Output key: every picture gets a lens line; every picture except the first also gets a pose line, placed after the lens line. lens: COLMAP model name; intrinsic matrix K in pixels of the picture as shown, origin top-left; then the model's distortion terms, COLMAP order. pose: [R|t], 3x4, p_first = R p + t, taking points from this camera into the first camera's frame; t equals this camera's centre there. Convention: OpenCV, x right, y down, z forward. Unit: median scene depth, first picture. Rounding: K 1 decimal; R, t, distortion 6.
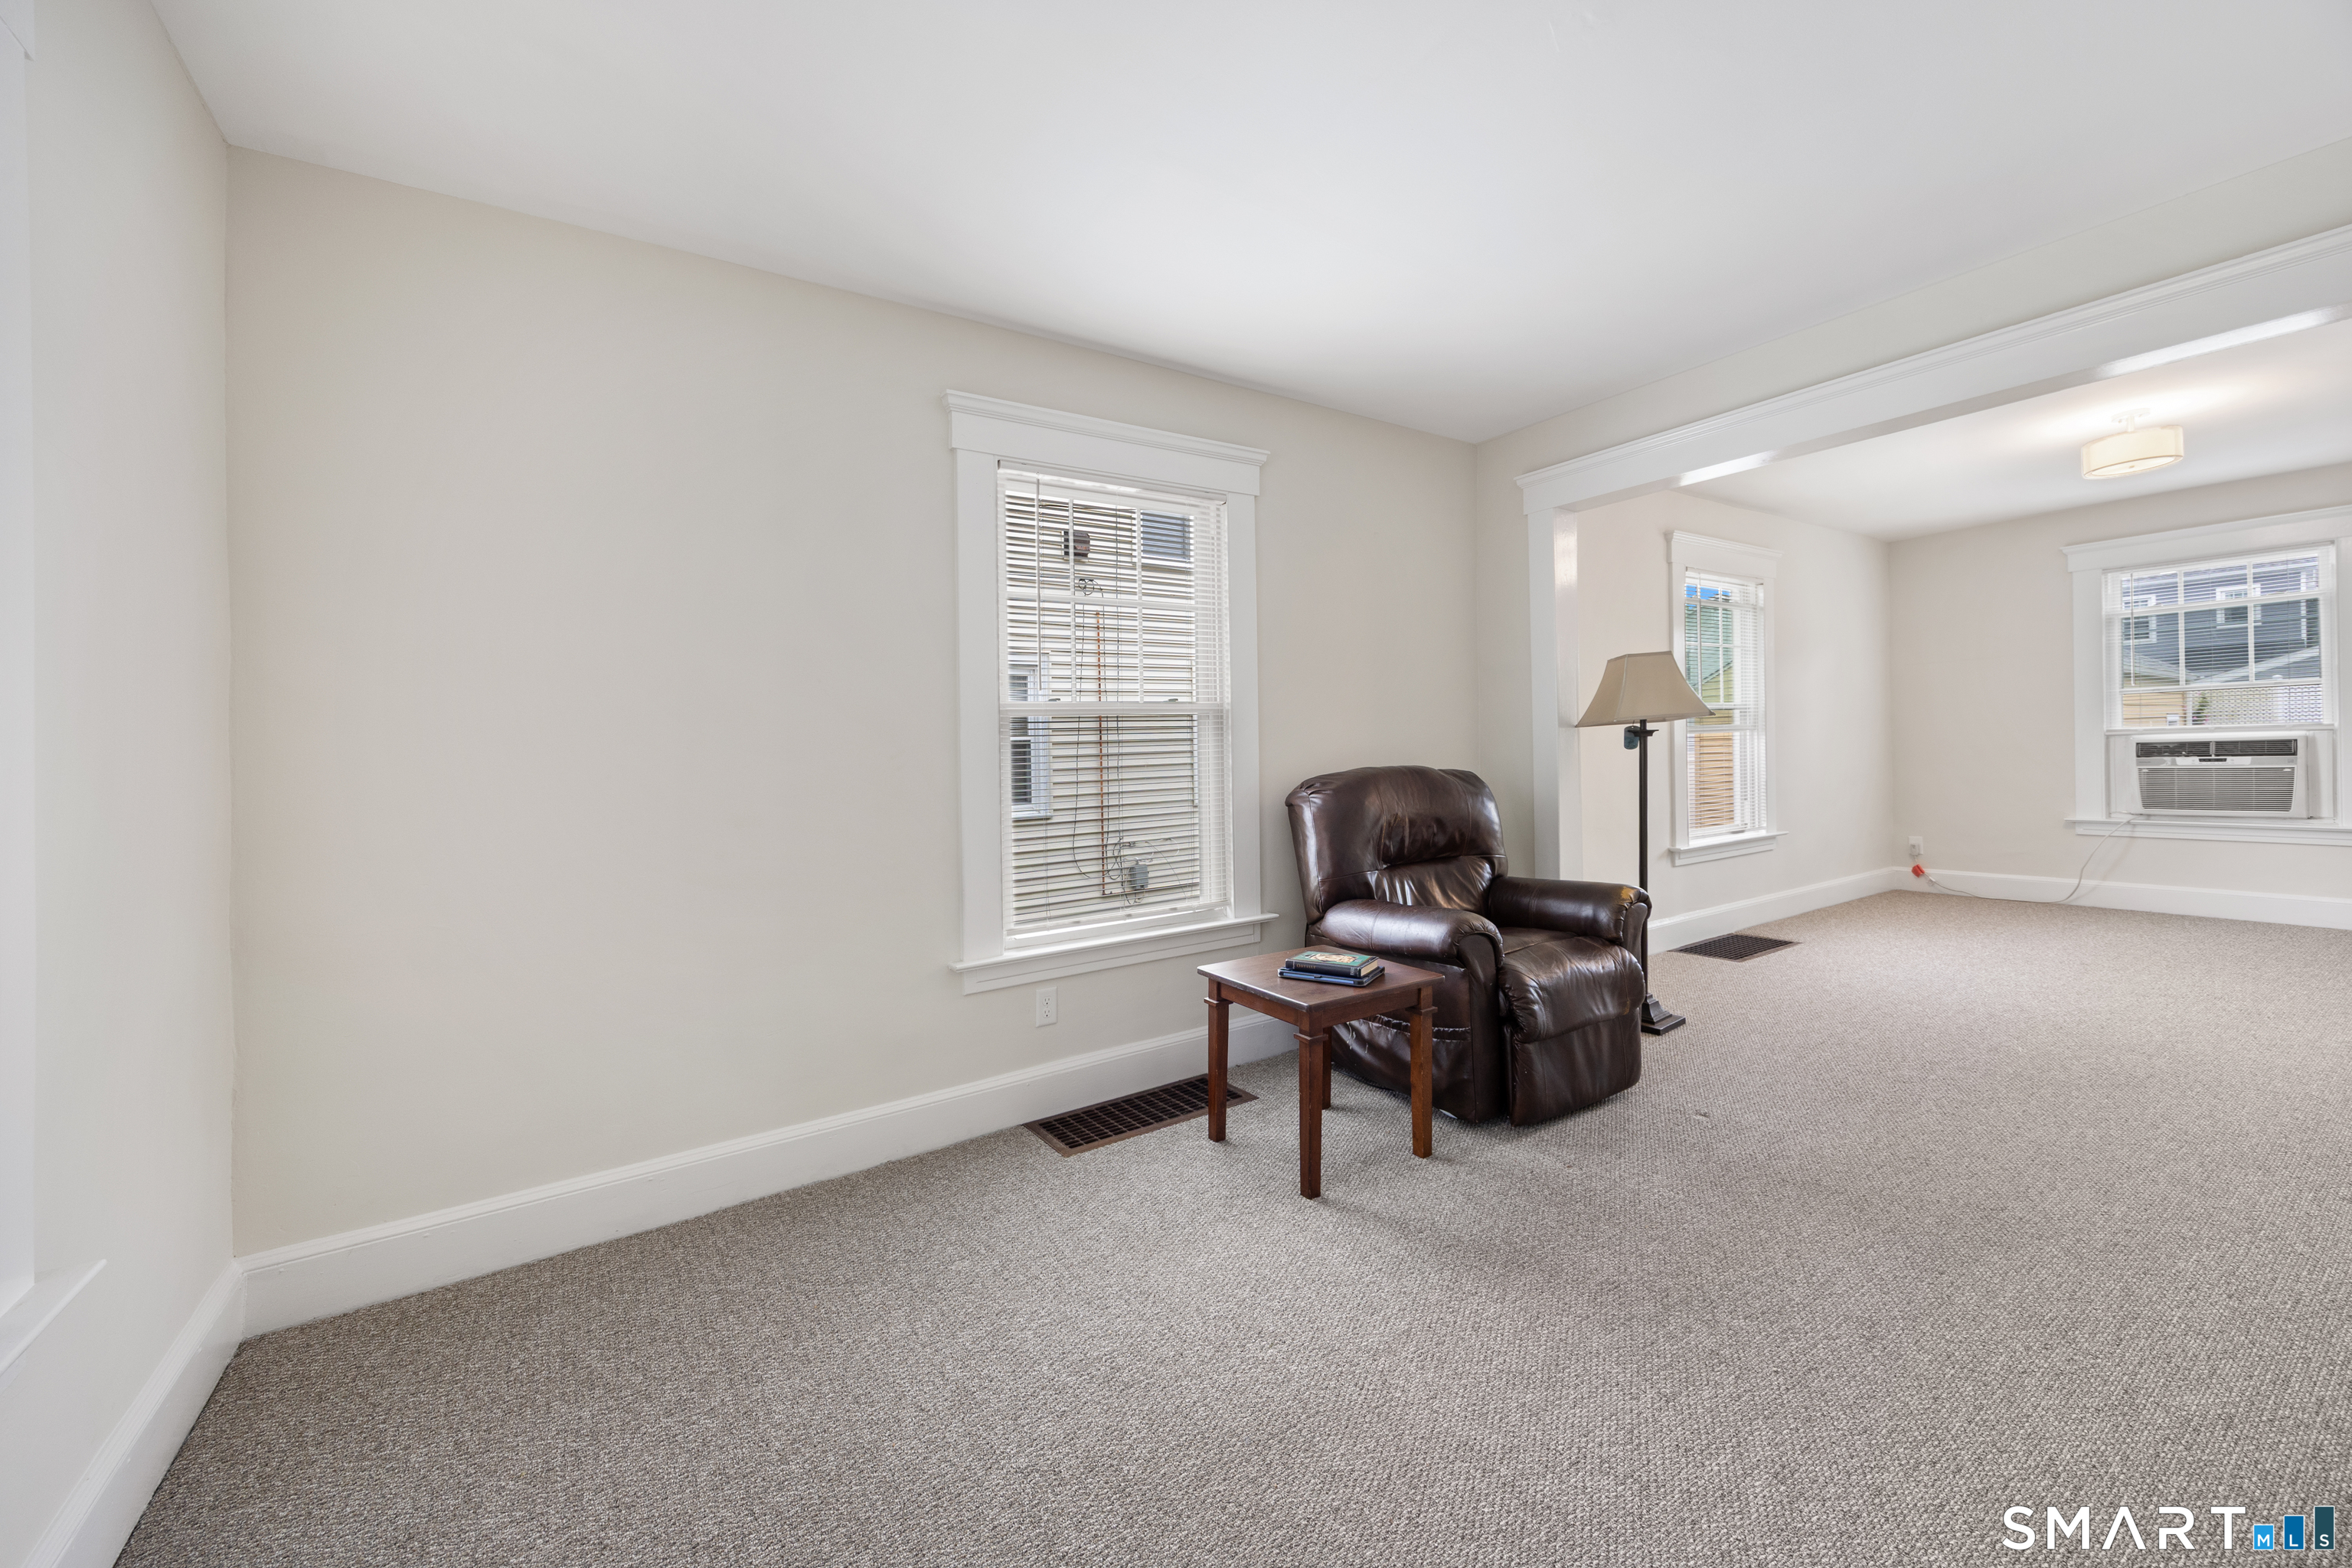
lens RADIAL K [[920.3, 0, 1148.0], [0, 920.3, 778.6], [0, 0, 1]] dist [0.001181, 0.000095]
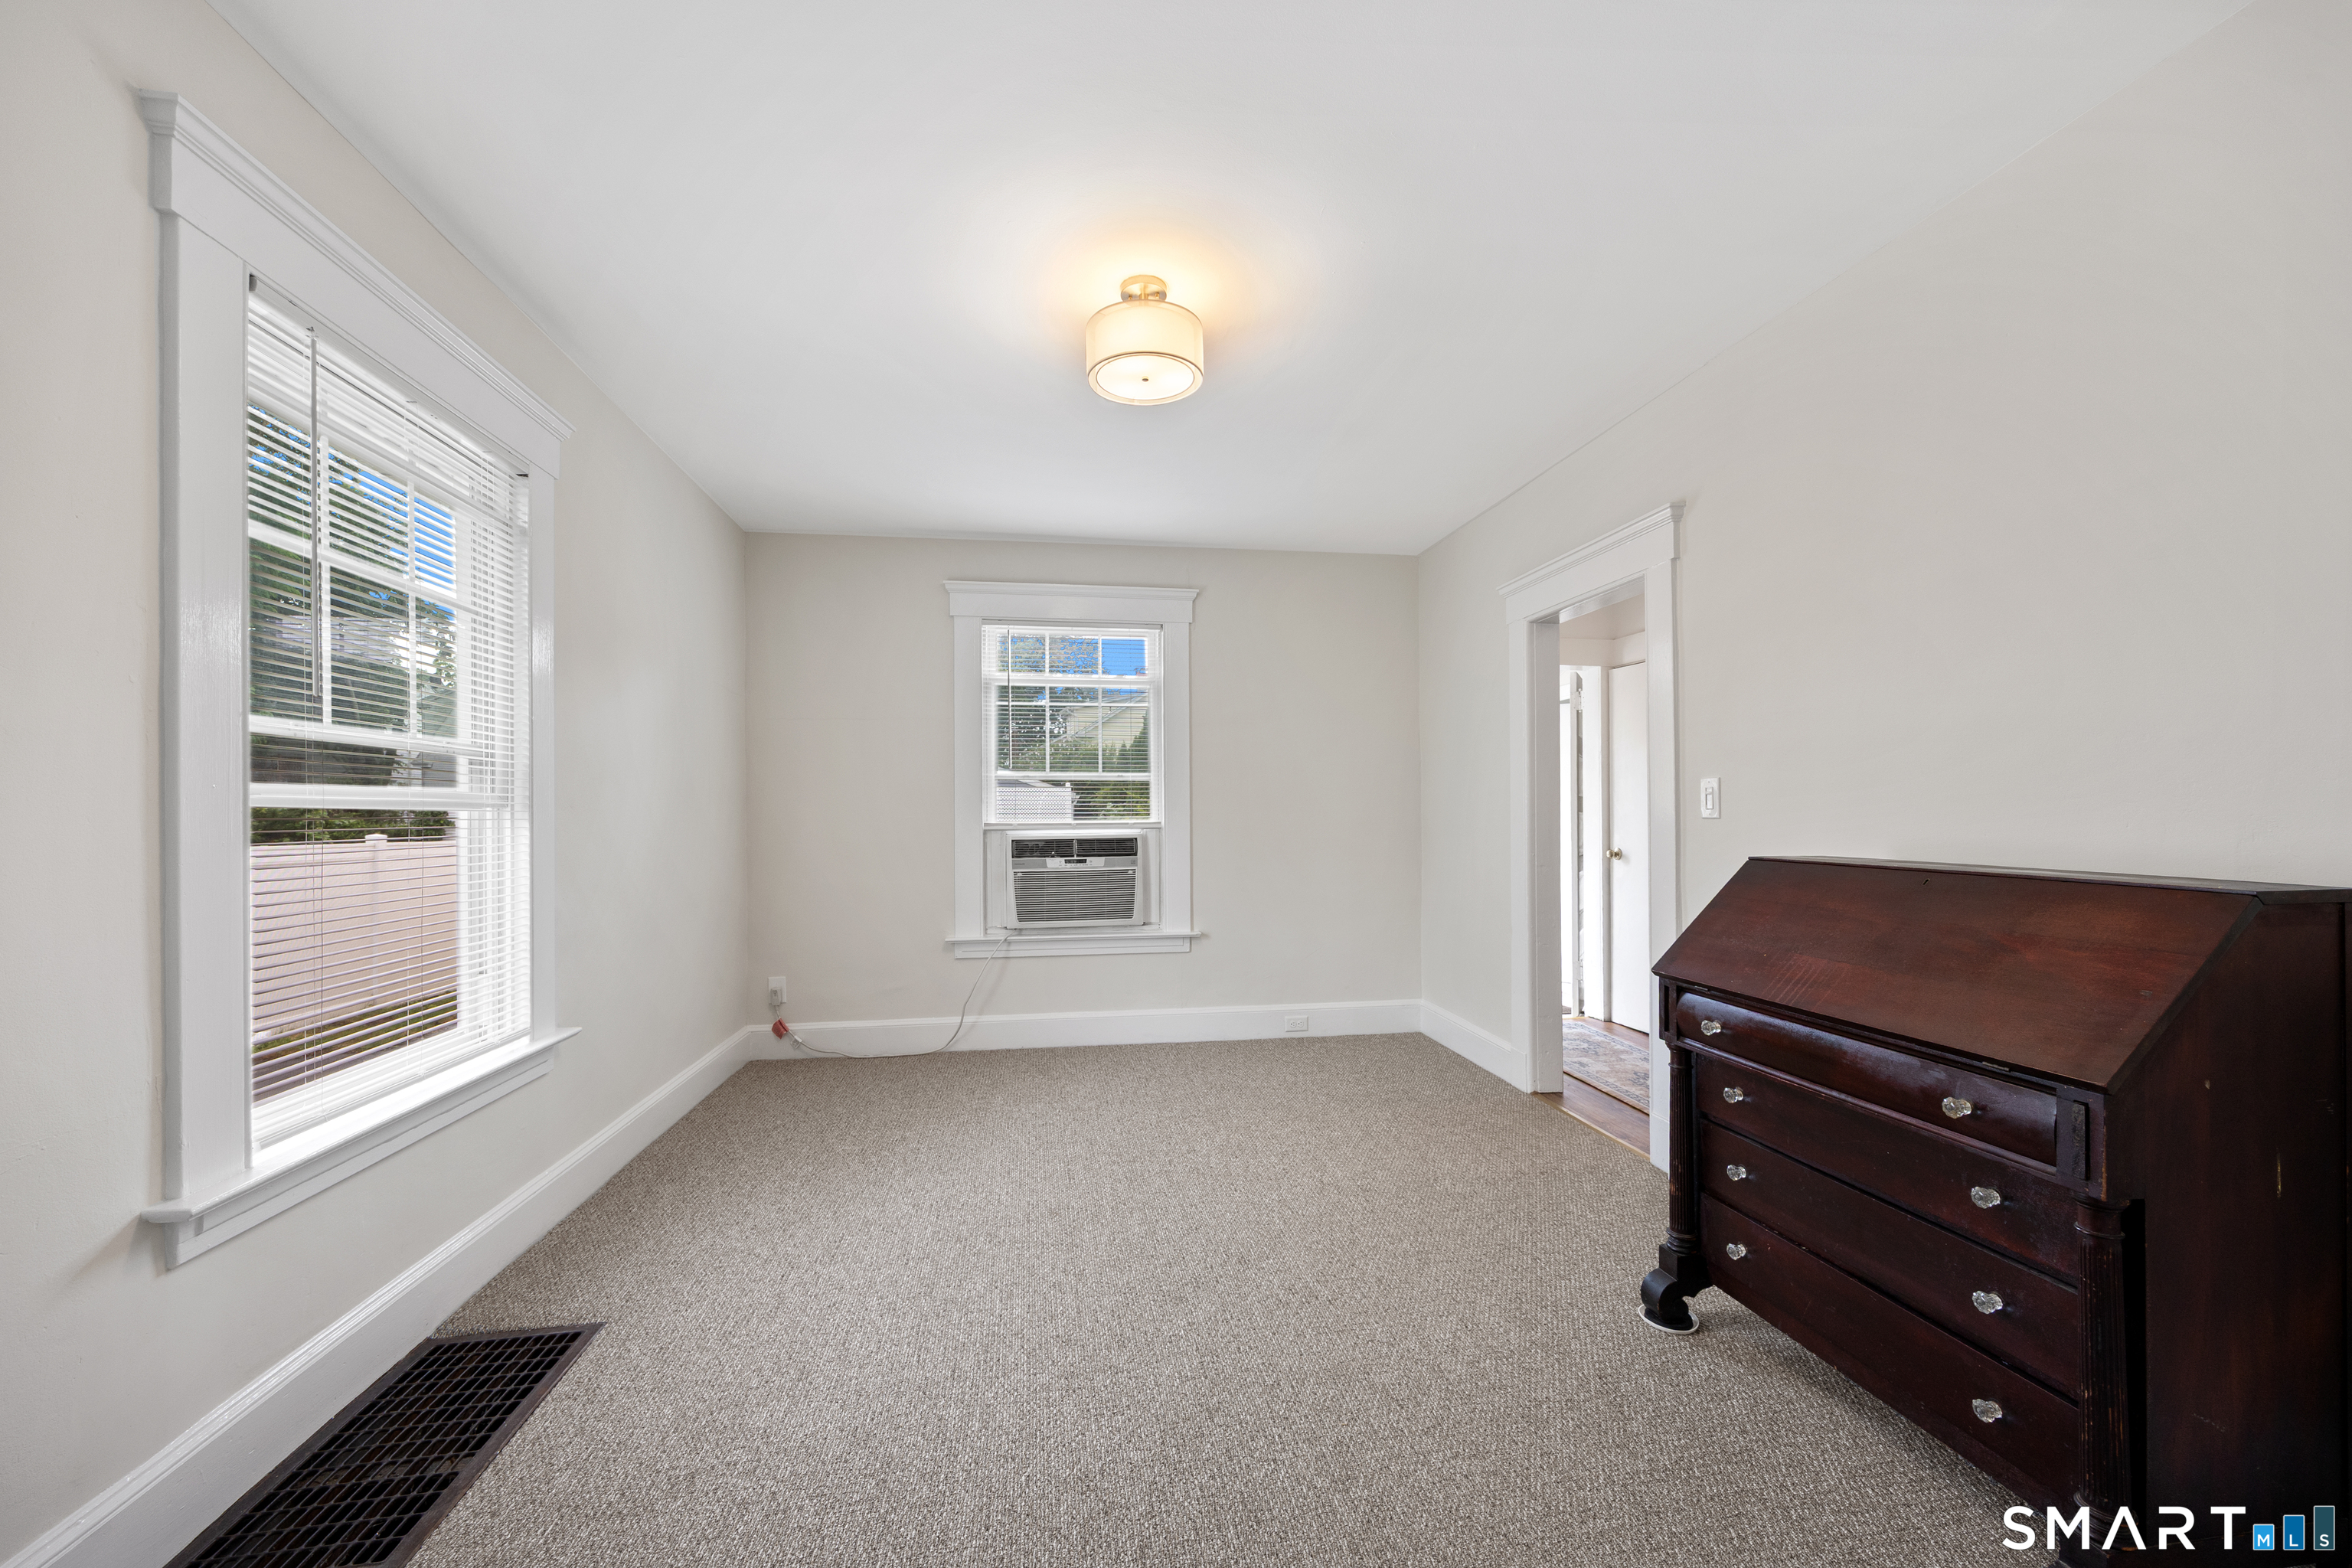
lens RADIAL K [[906.9, 0, 1174.1], [0, 906.9, 811.7], [0, 0, 1]] dist [0.000488, 0.000090]
pose [[0.396846, 0.031161, 0.917356, 0.409947], [0.019339, 0.998918, -0.042298, -0.027834], [-0.917681, 0.034526, 0.395814, 0.566613]]
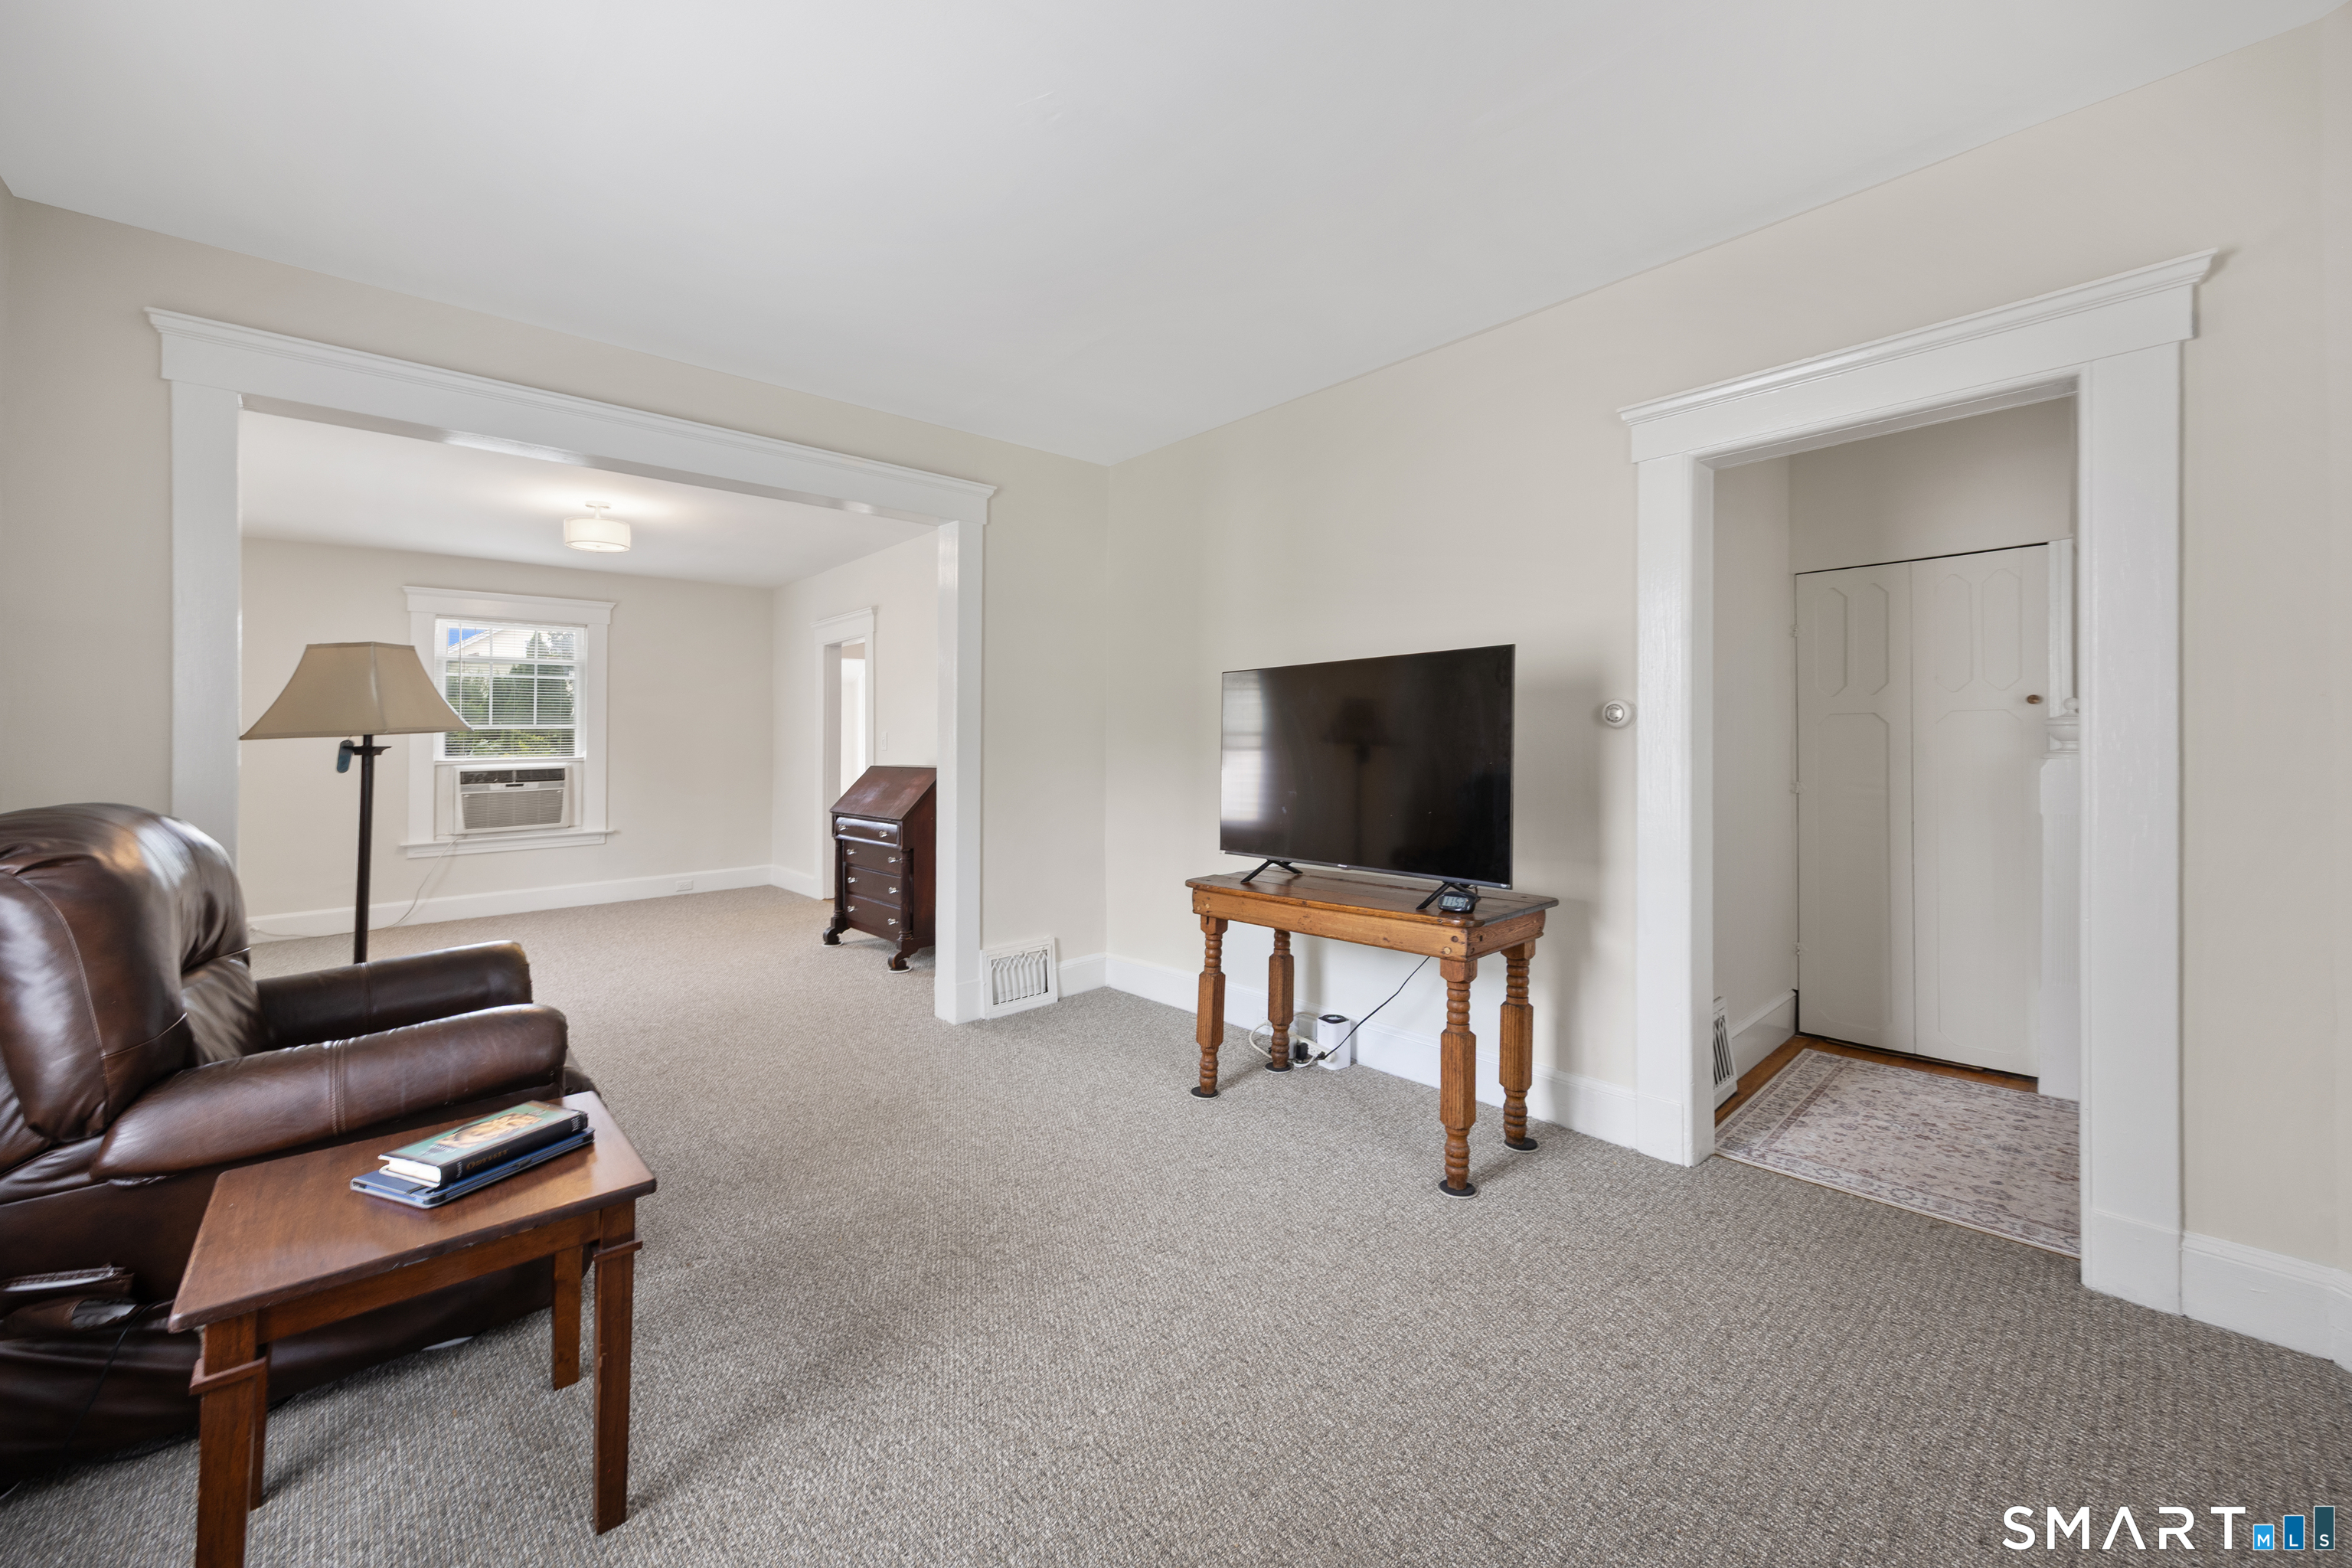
lens RADIAL K [[929.0, 0, 1177.5], [0, 929.0, 705.4], [0, 0, 1]] dist [0.000228, 0.000006]
pose [[-0.186601, 0.072429, 0.979762, -0.237376], [0.048826, 0.996730, -0.064384, -0.003201], [-0.981222, 0.035824, -0.189527, 0.346909]]
